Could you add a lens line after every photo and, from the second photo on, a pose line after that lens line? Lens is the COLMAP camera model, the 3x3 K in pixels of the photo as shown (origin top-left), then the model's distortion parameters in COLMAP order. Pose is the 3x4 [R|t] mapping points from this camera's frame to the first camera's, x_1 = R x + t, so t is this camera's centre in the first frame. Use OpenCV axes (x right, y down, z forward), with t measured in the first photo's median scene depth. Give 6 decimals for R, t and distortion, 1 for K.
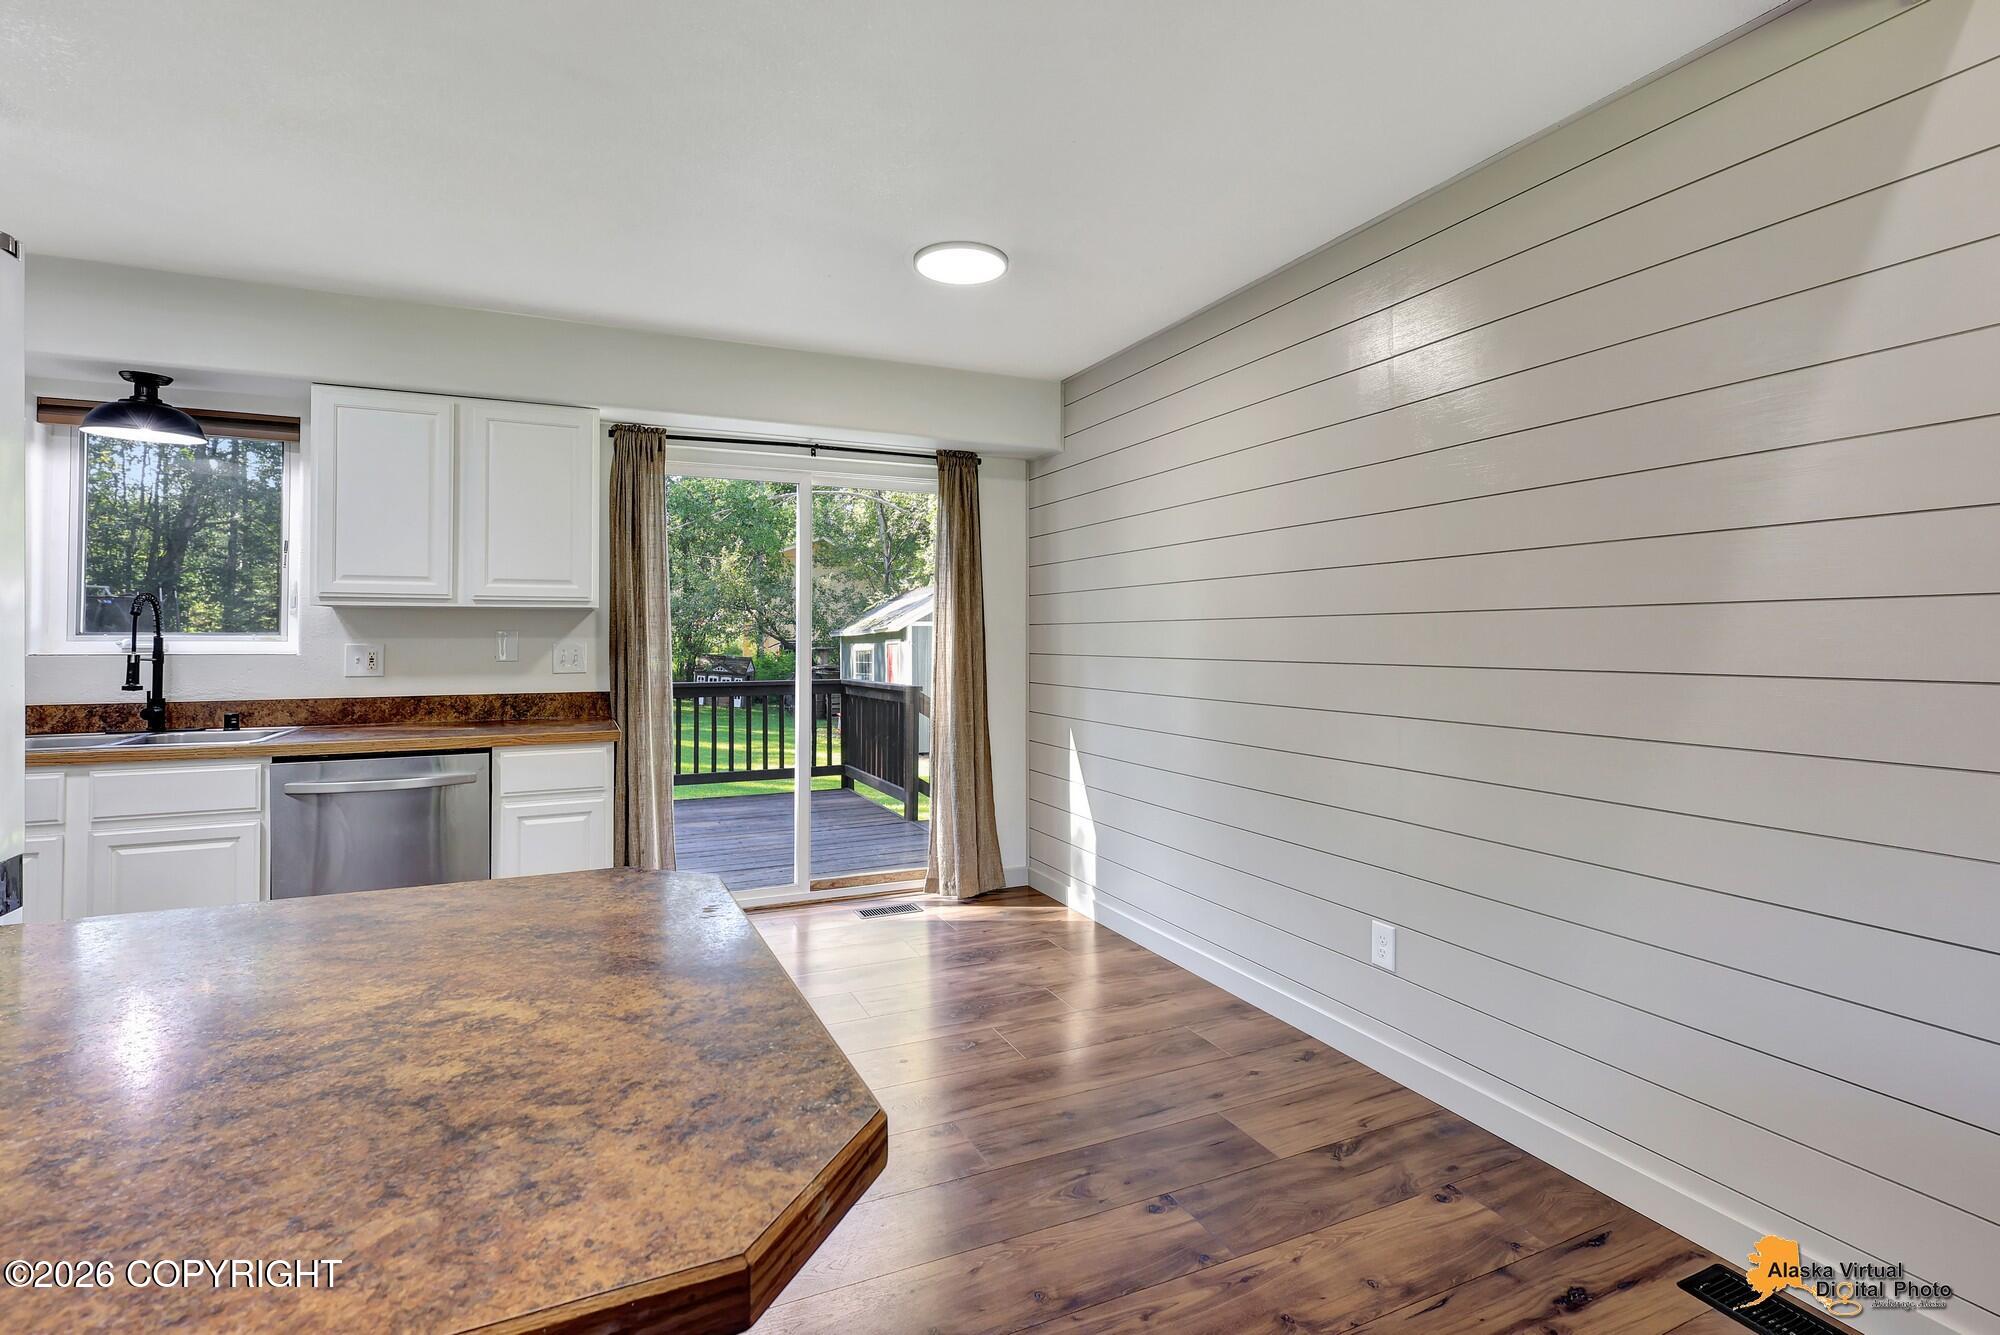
lens RADIAL K [[928.3, 0, 1001.5], [0, 928.3, 640.1], [0, 0, 1]] dist [-0.014218, 0.002092]
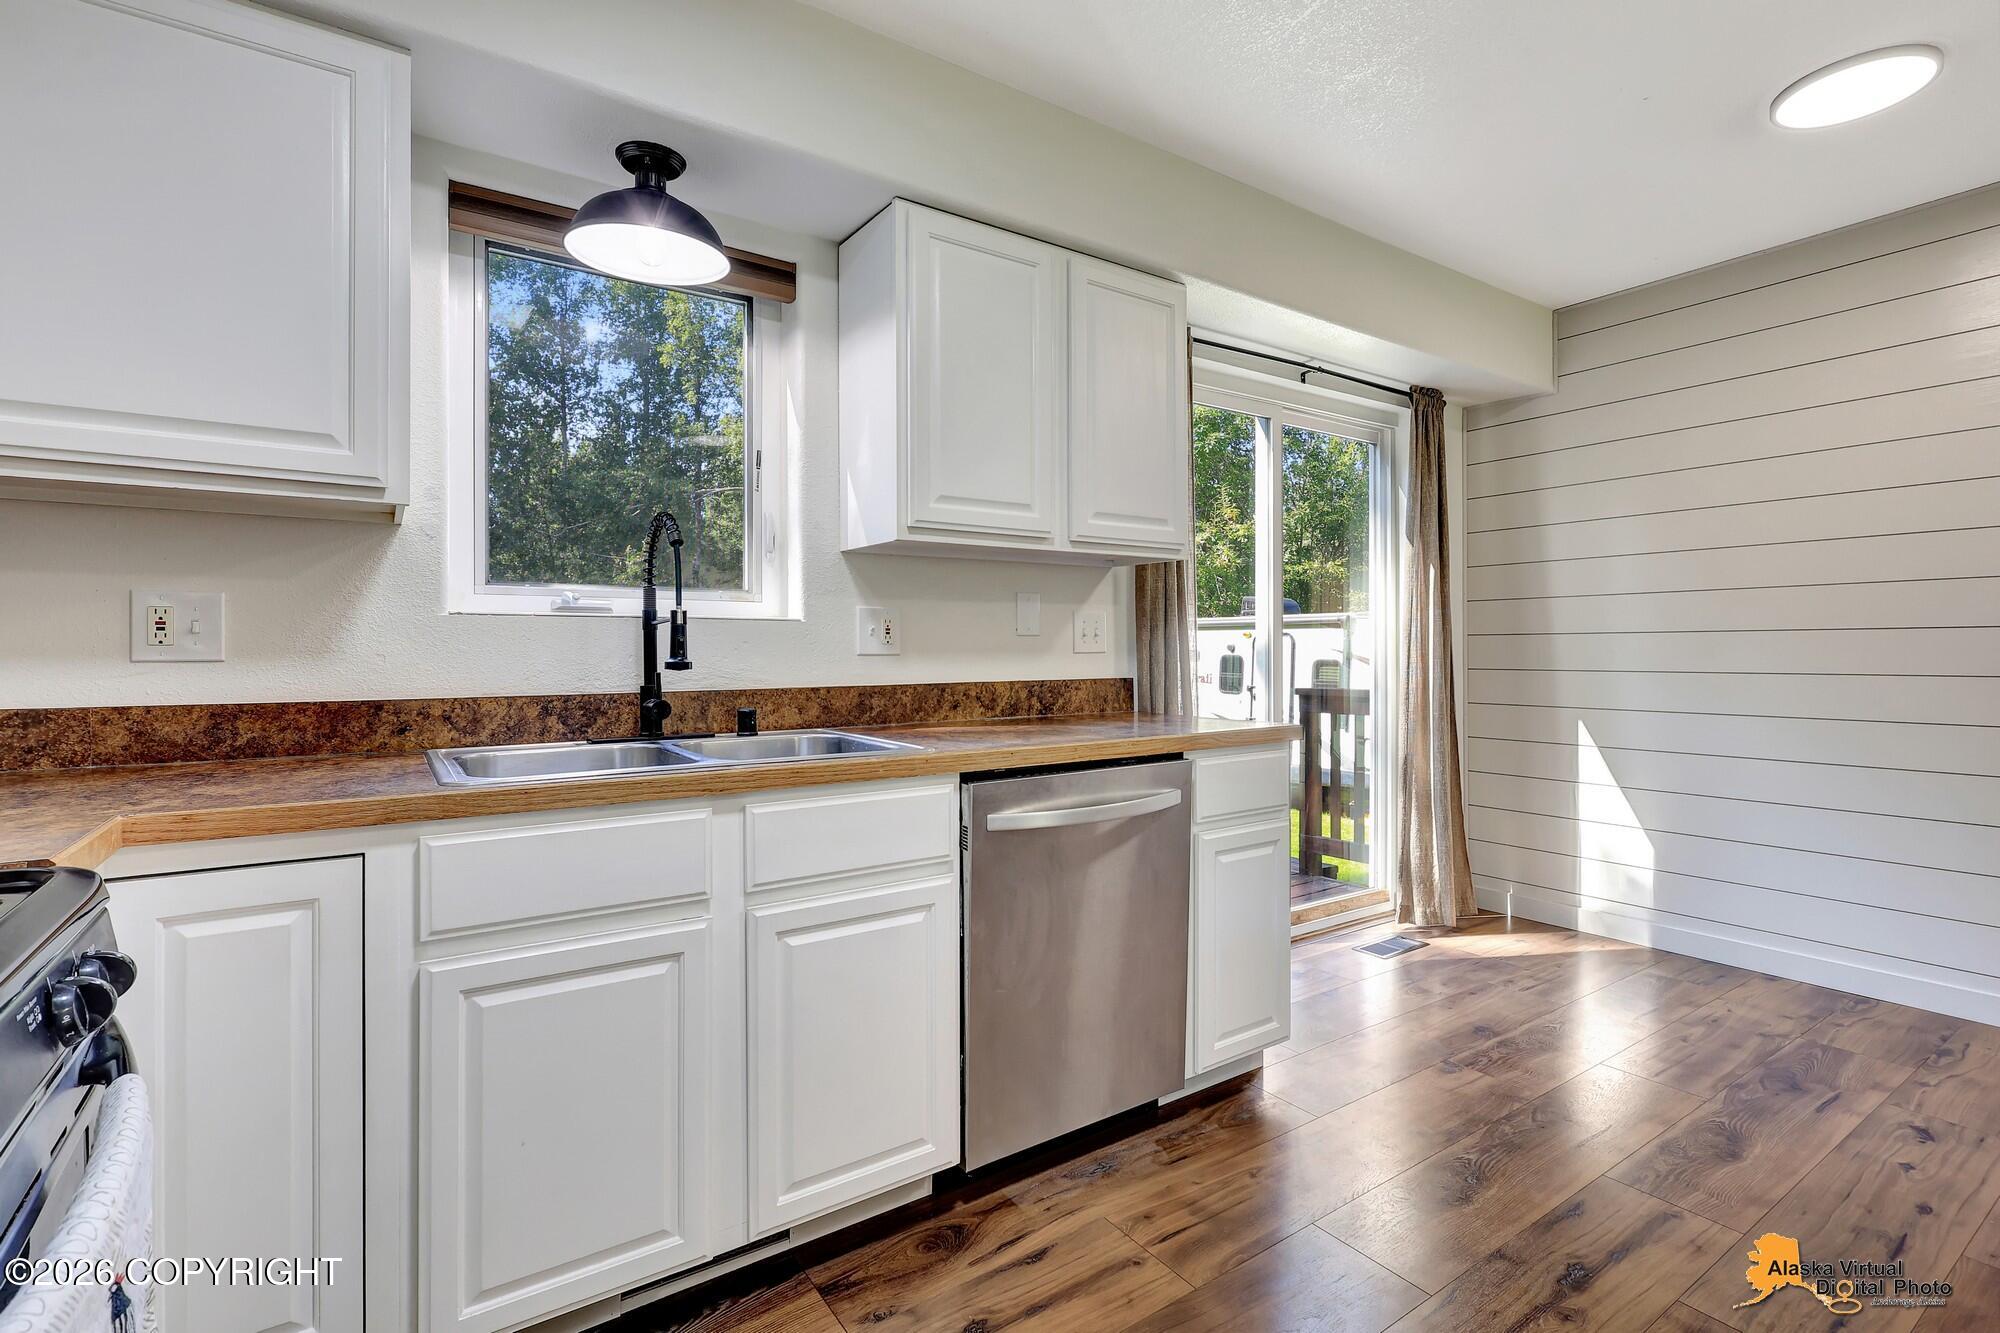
lens RADIAL K [[928.3, 0, 984.7], [0, 928.3, 654.6], [0, 0, 1]] dist [-0.014218, 0.002092]
pose [[0.986390, -0.003817, 0.164377, -0.714838], [0.003386, 0.999990, 0.002903, 0.037136], [-0.164387, -0.002307, 0.986393, 0.308782]]
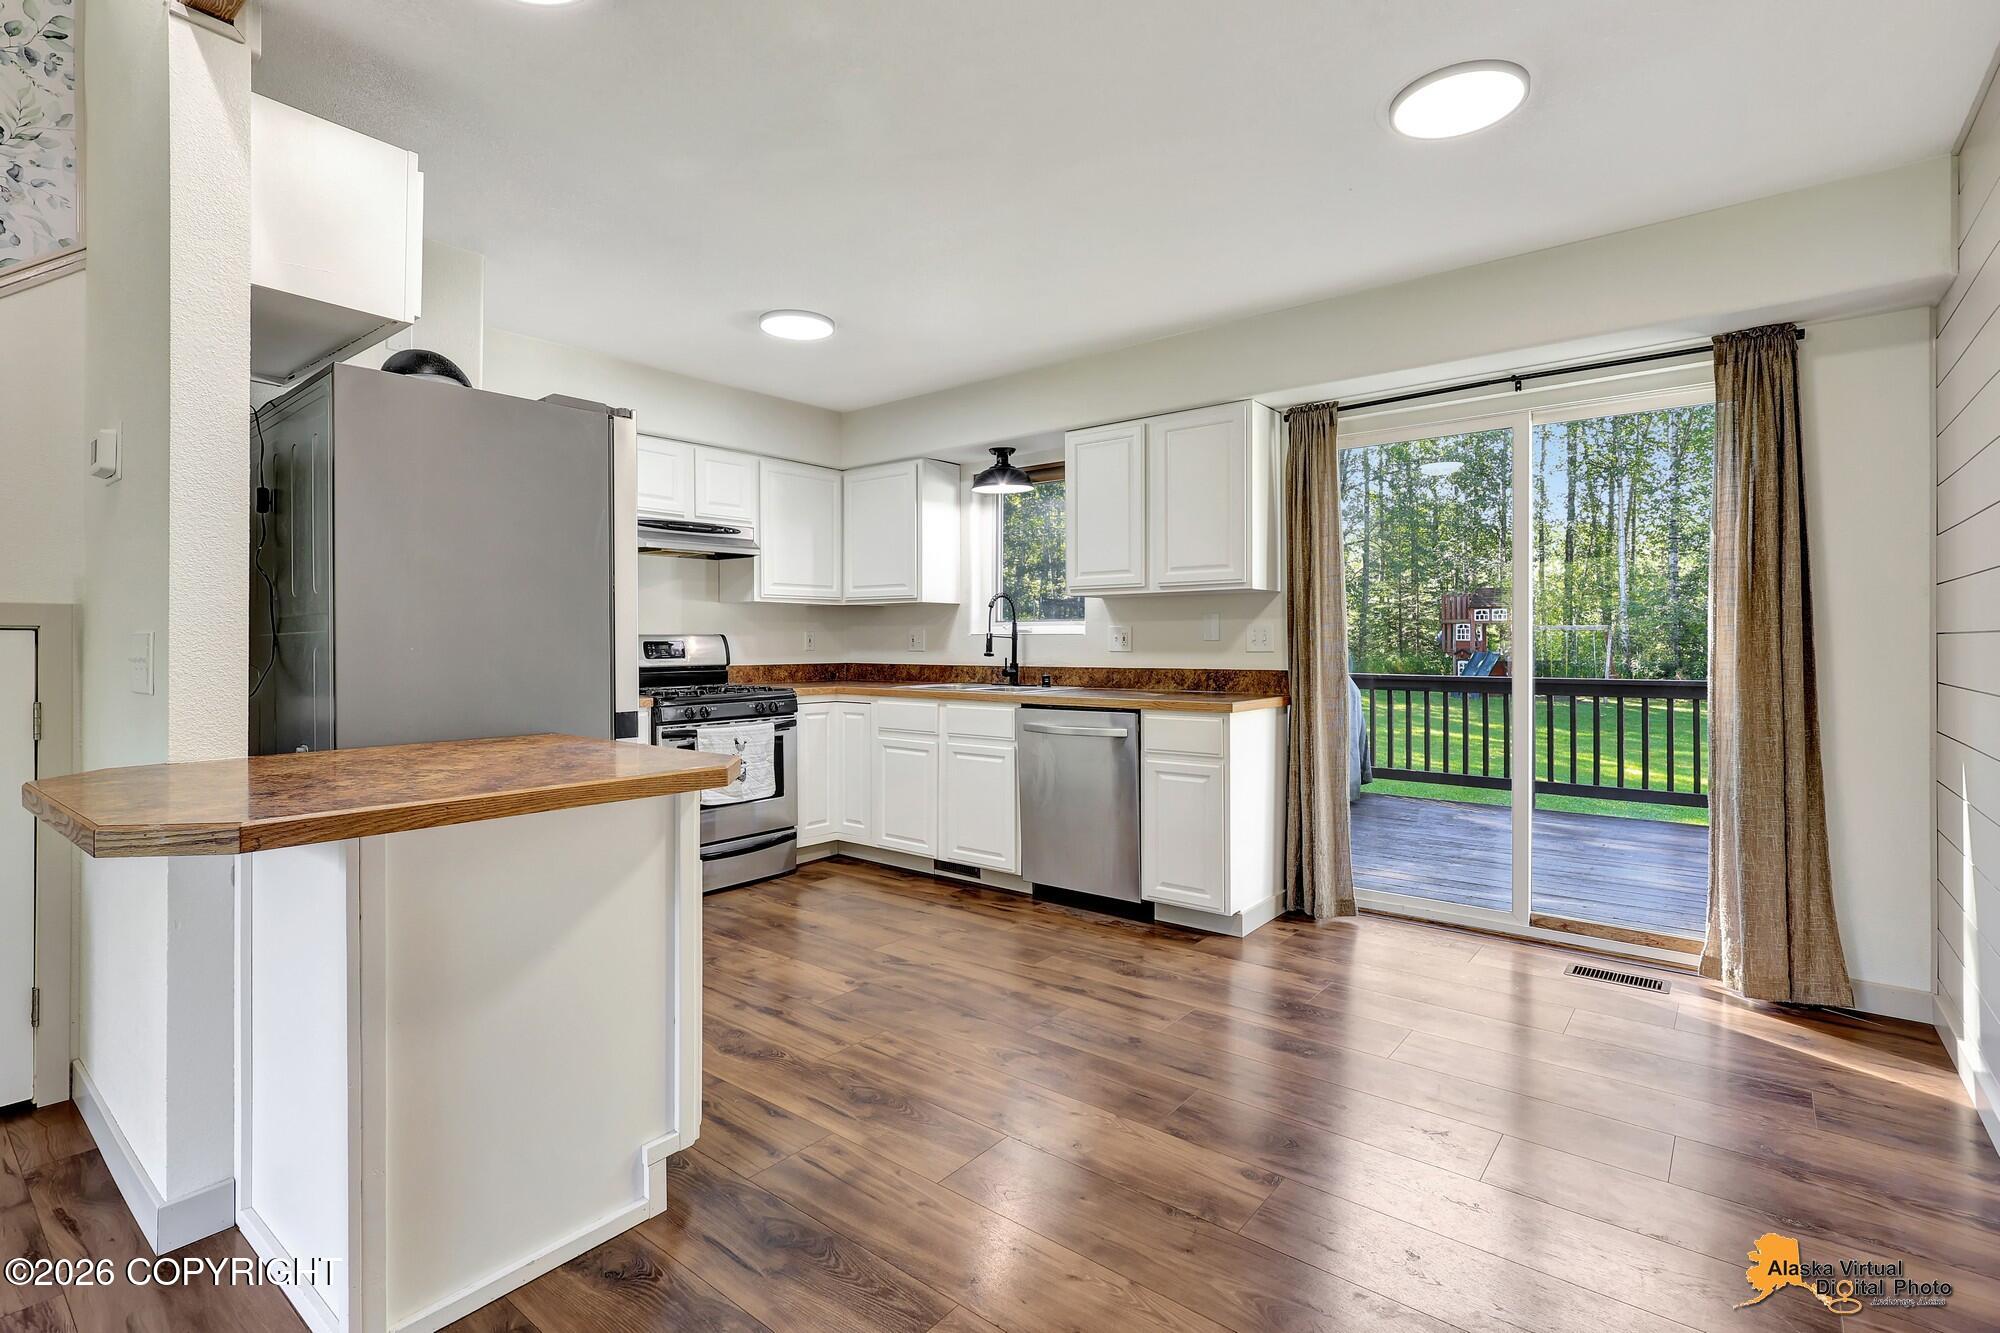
lens RADIAL K [[928.3, 0, 990.9], [0, 928.3, 656.1], [0, 0, 1]] dist [-0.014218, 0.002092]
pose [[0.437938, 0.012334, -0.898921, 0.382694], [-0.000522, 0.999909, 0.013466, 0.028019], [0.899005, -0.005428, 0.437905, 0.269527]]
